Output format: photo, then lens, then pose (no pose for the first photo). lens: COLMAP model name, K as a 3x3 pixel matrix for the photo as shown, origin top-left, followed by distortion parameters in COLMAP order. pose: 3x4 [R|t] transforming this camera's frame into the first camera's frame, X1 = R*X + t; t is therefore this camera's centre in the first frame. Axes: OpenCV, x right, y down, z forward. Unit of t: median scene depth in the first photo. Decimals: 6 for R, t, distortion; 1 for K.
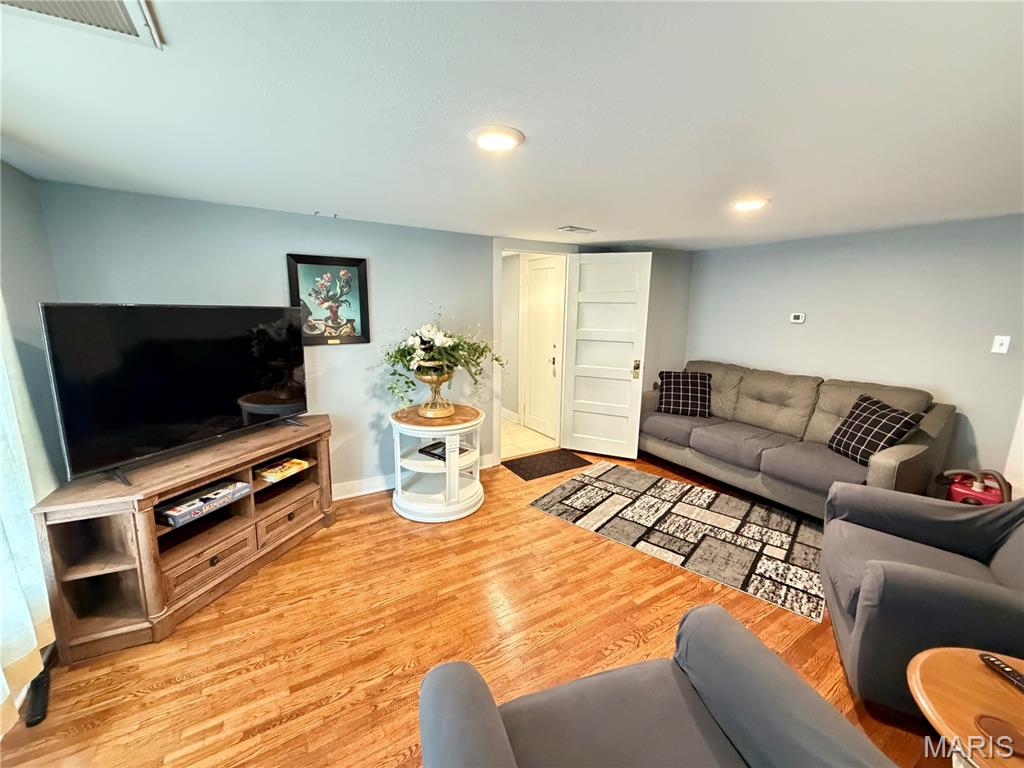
lens RADIAL K [[408.0, 0, 509.3], [0, 408.0, 381.5], [0, 0, 1]] dist [0.004729, 0.000032]
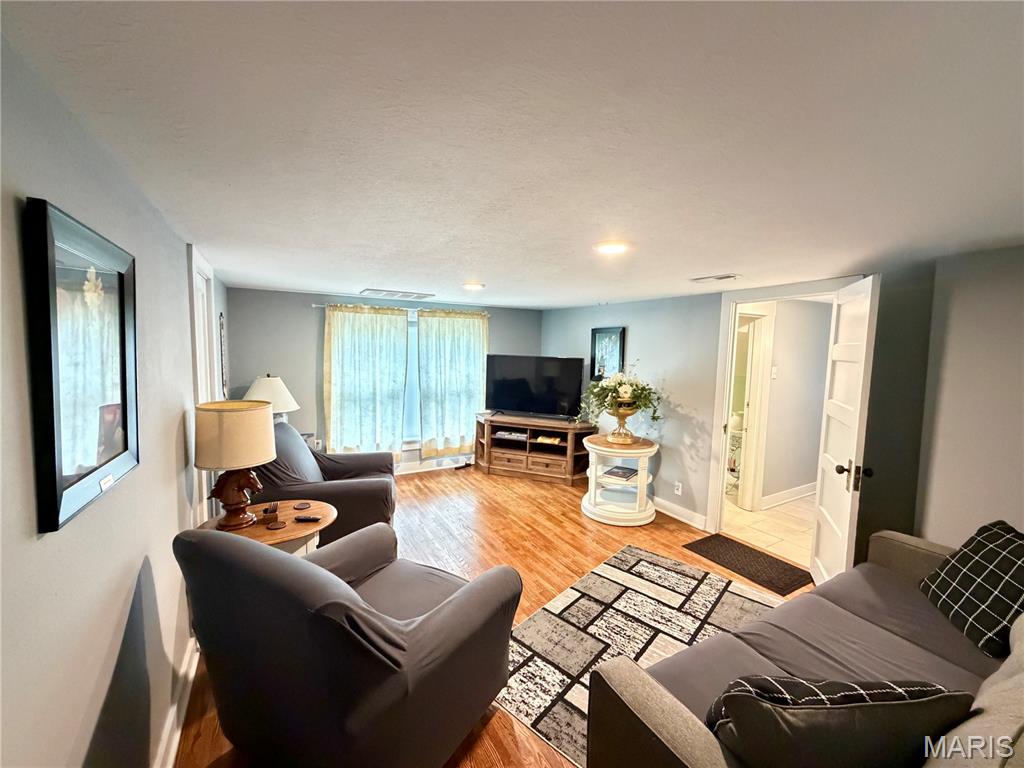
lens RADIAL K [[408.0, 0, 510.5], [0, 408.0, 381.5], [0, 0, 1]] dist [0.004729, 0.000032]
pose [[-0.027280, 0.067710, -0.997332, 1.235146], [-0.203628, 0.976408, 0.071860, -0.142261], [0.978668, 0.205045, -0.012848, 0.715227]]
